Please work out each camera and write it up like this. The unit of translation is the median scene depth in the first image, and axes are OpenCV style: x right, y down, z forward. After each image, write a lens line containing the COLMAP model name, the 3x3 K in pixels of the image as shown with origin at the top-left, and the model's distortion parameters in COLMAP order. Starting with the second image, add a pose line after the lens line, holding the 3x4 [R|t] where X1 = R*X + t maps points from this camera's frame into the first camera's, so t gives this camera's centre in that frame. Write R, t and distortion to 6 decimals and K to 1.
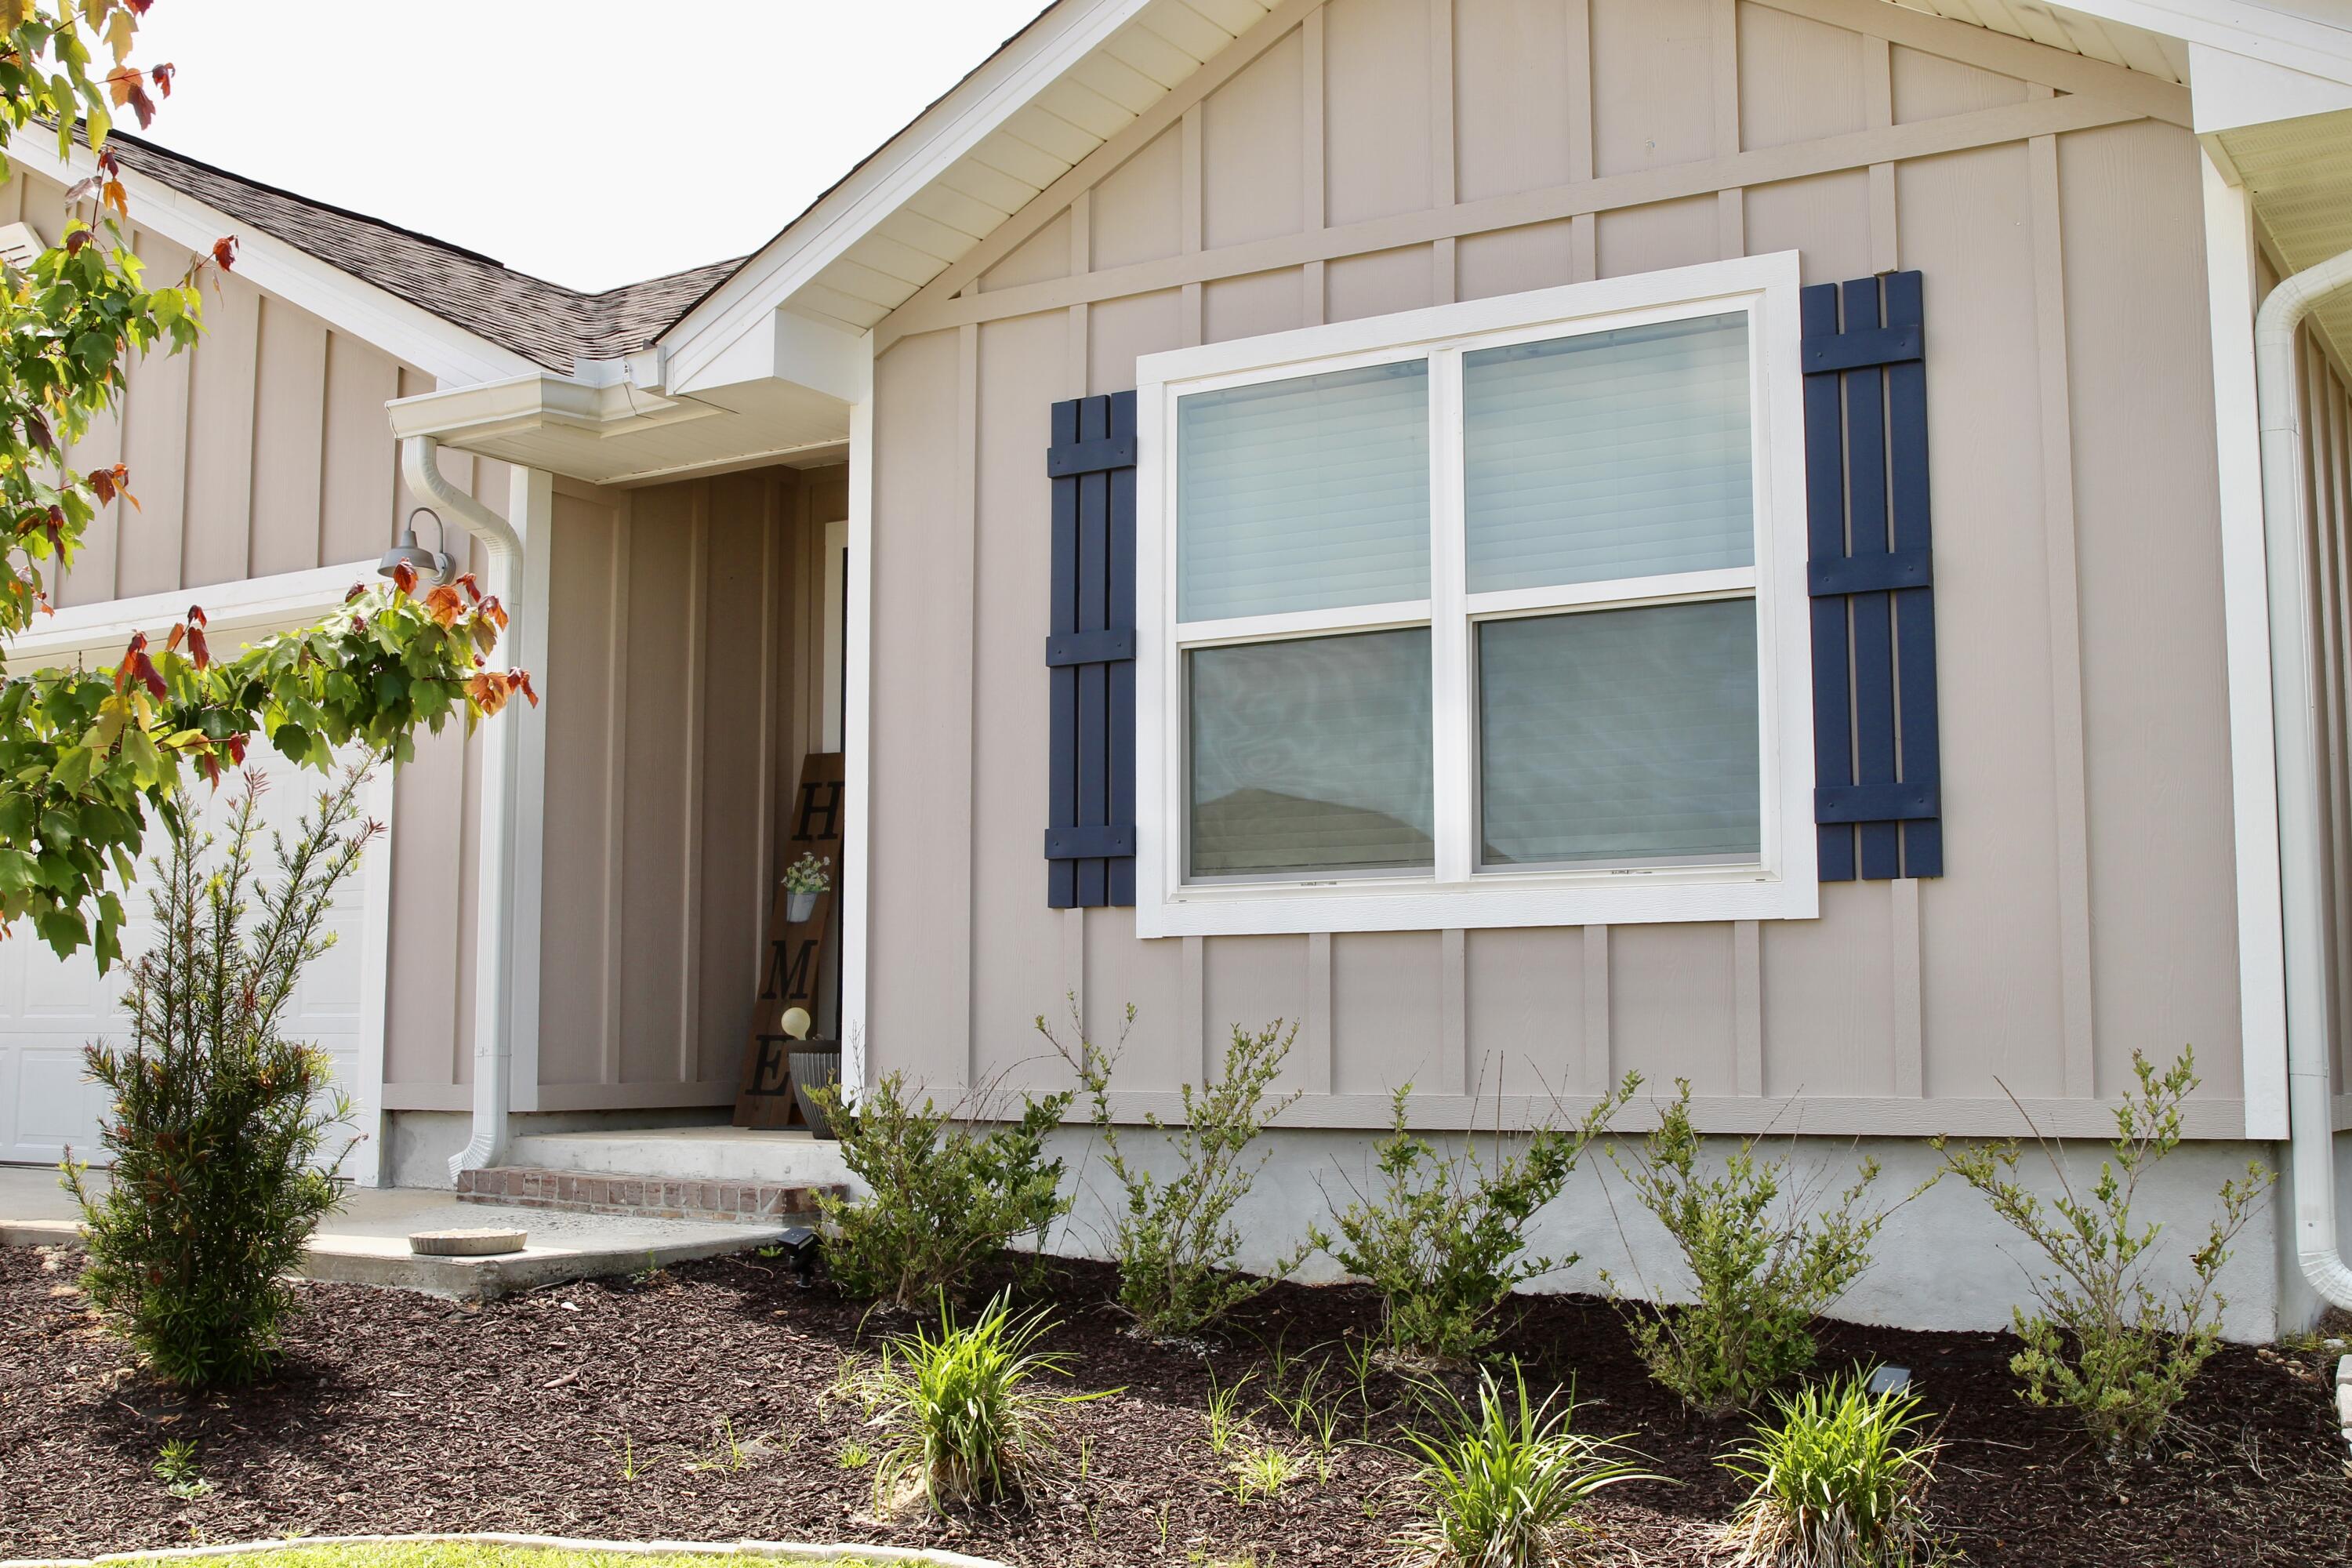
lens RADIAL K [[2579.7, 0, 1176.0], [0, 2579.7, 784.0], [0, 0, 1]] dist [-0.104370, -0.003828]
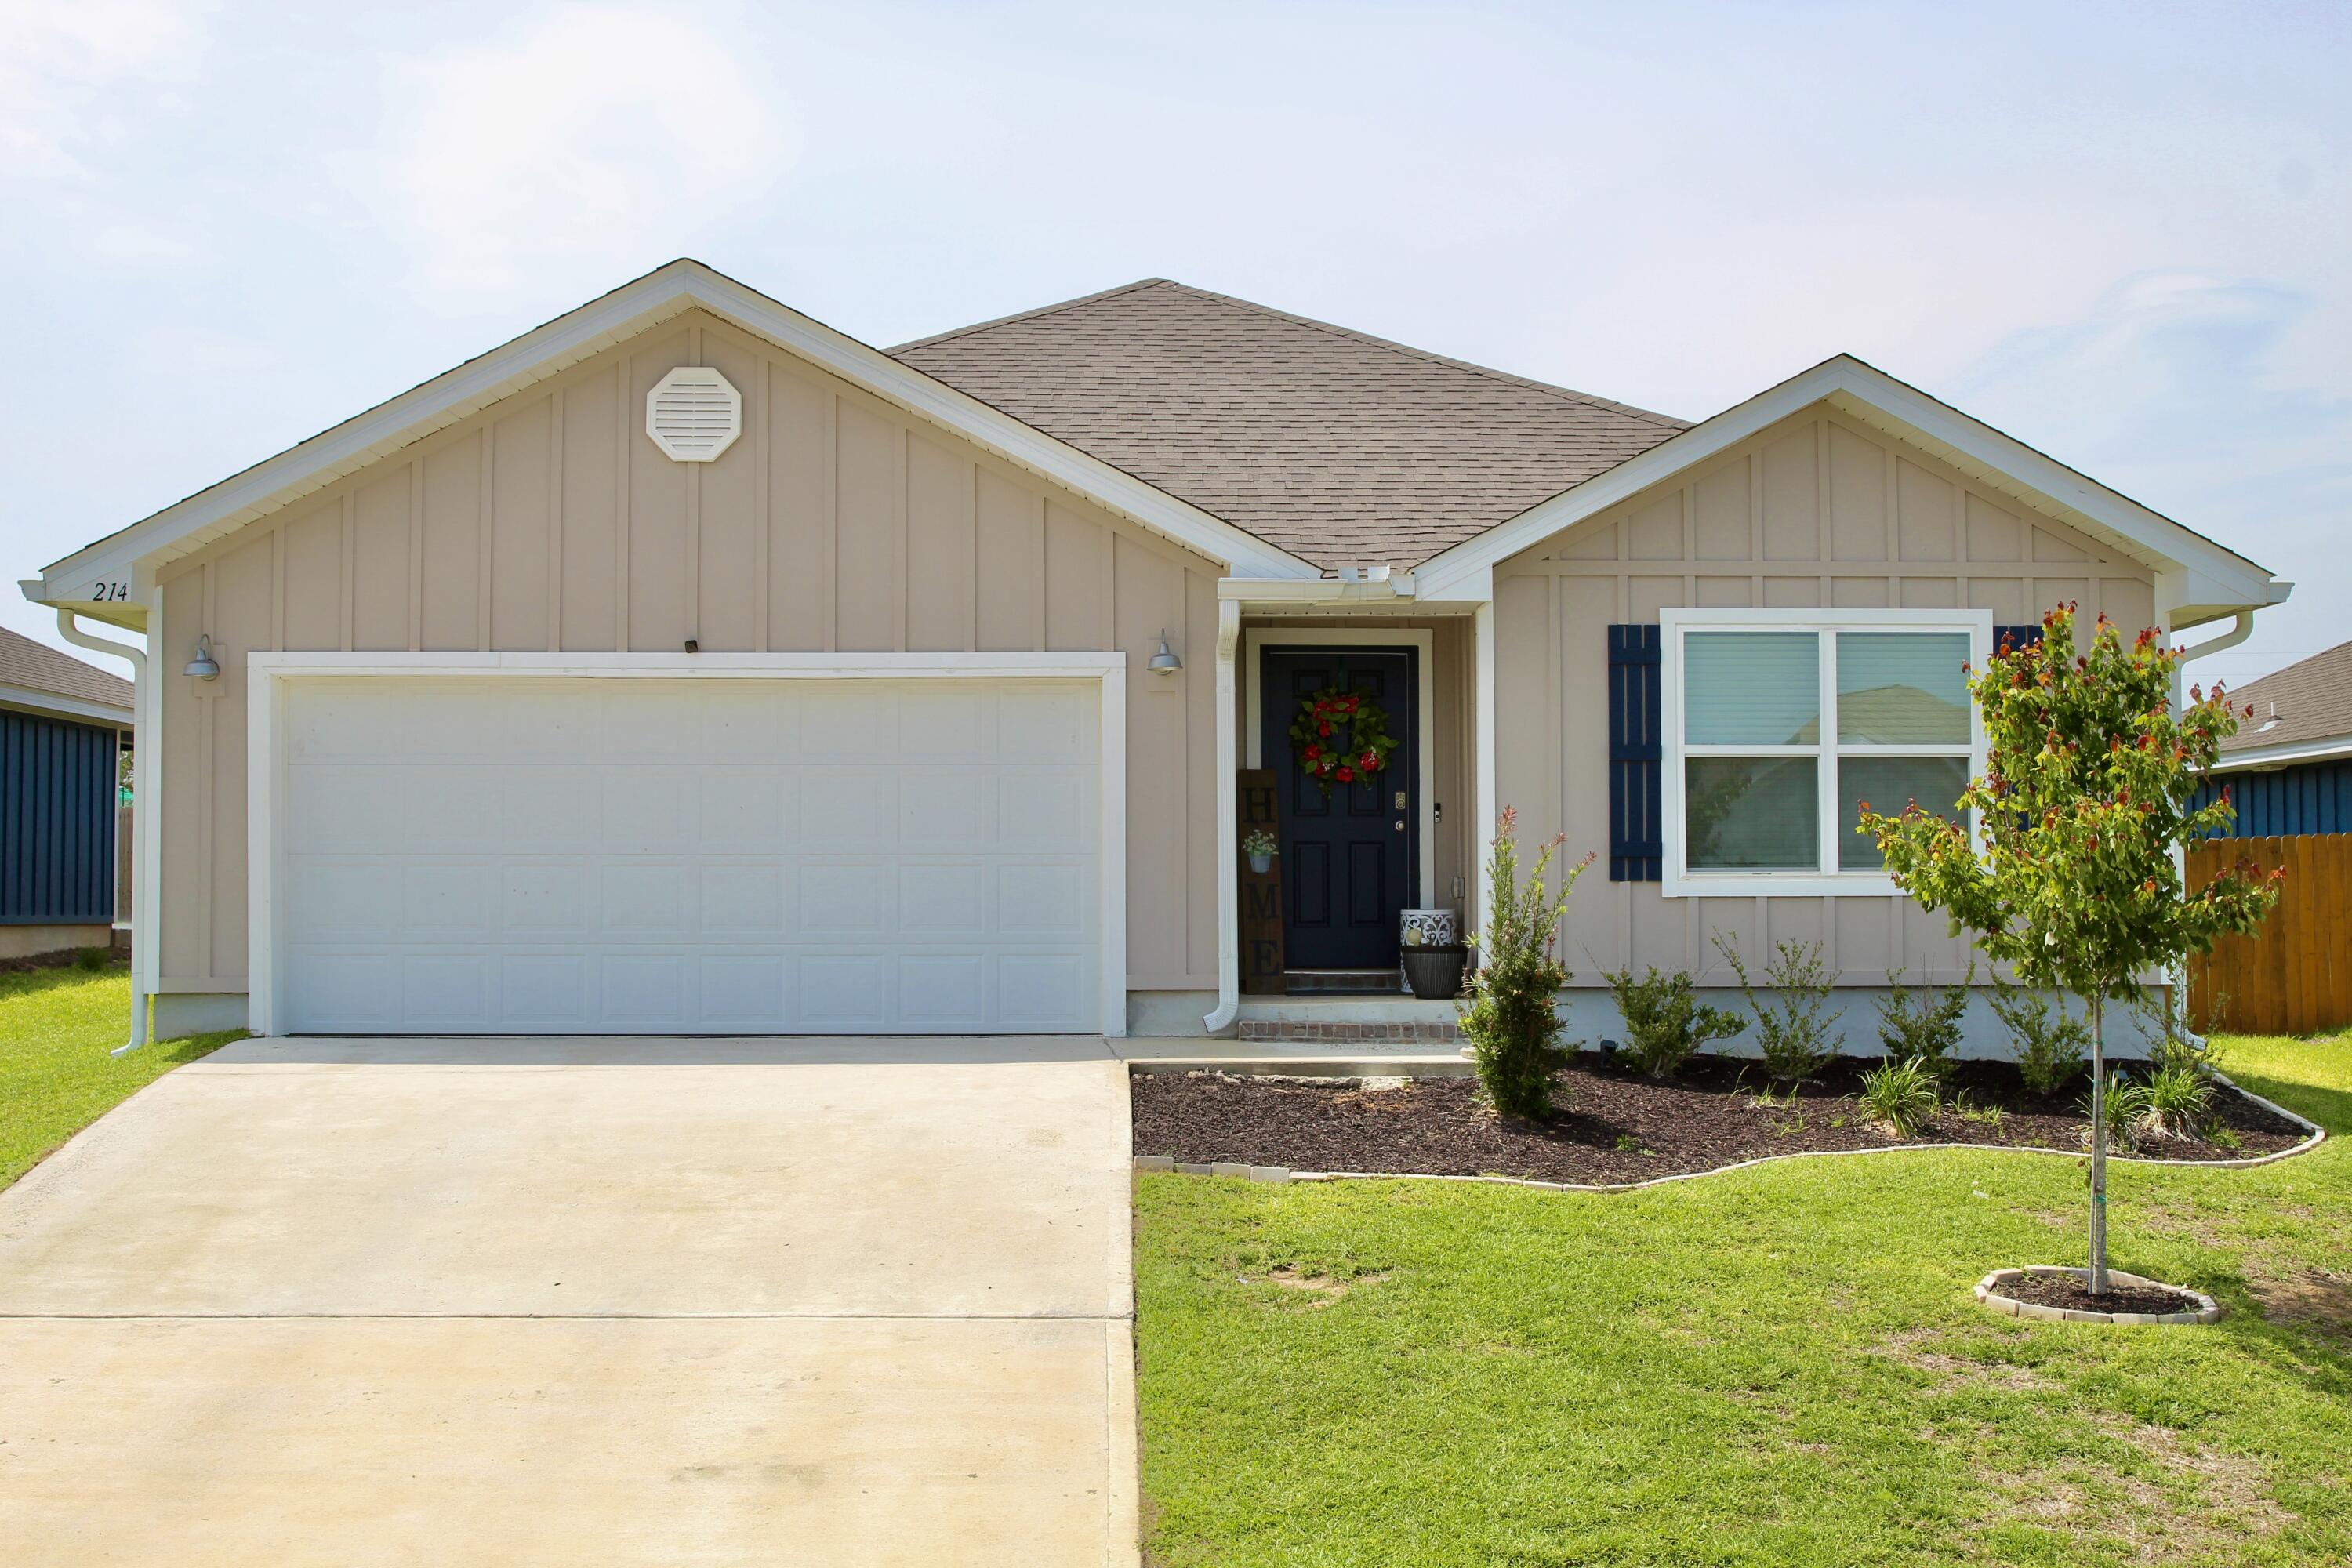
lens RADIAL K [[2781.4, 0, 1176.0], [0, 2781.4, 784.0], [0, 0, 1]] dist [-0.072911, 0.000816]
pose [[0.834150, 0.019254, 0.551202, -1.640035], [-0.055506, 0.997247, 0.049165, -0.123377], [-0.548738, -0.071606, 0.832922, -0.655360]]
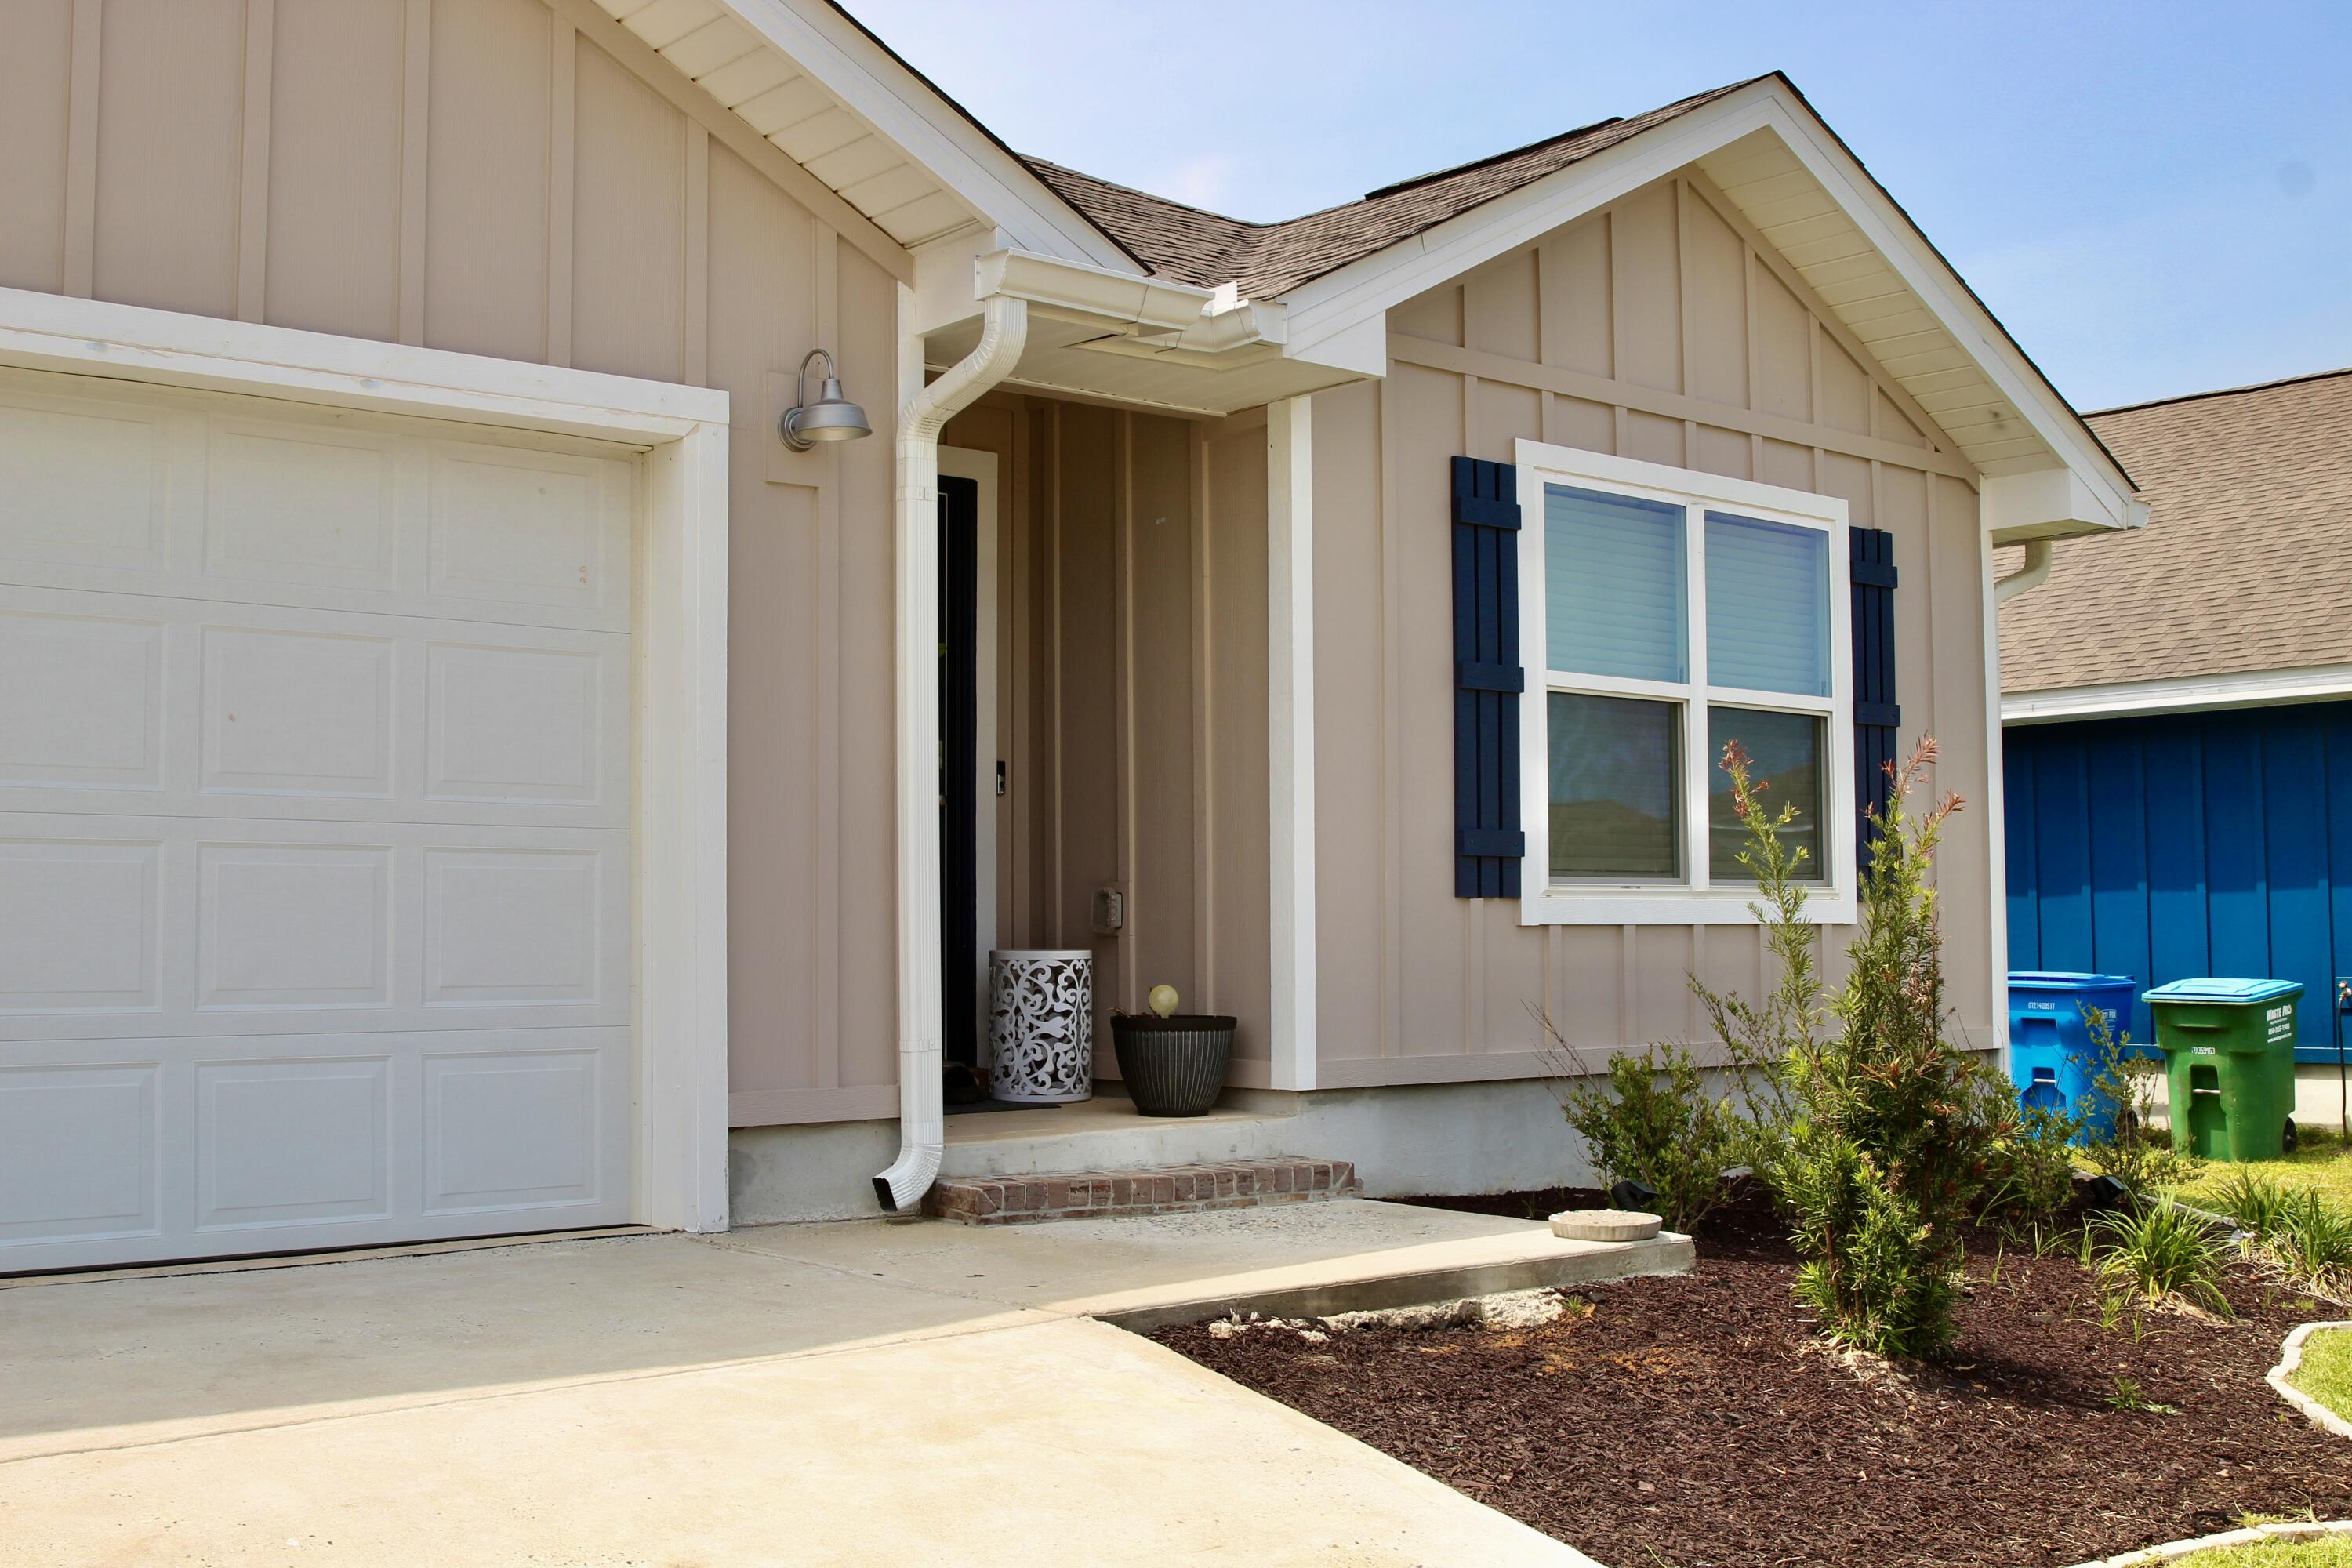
lens RADIAL K [[2579.7, 0, 1176.0], [0, 2579.7, 784.0], [0, 0, 1]] dist [-0.104370, -0.003828]
pose [[0.301223, 0.055265, 0.951951, -1.278743], [-0.093793, 0.995195, -0.028096, 0.045222], [-0.948930, -0.080823, 0.304959, 0.831973]]
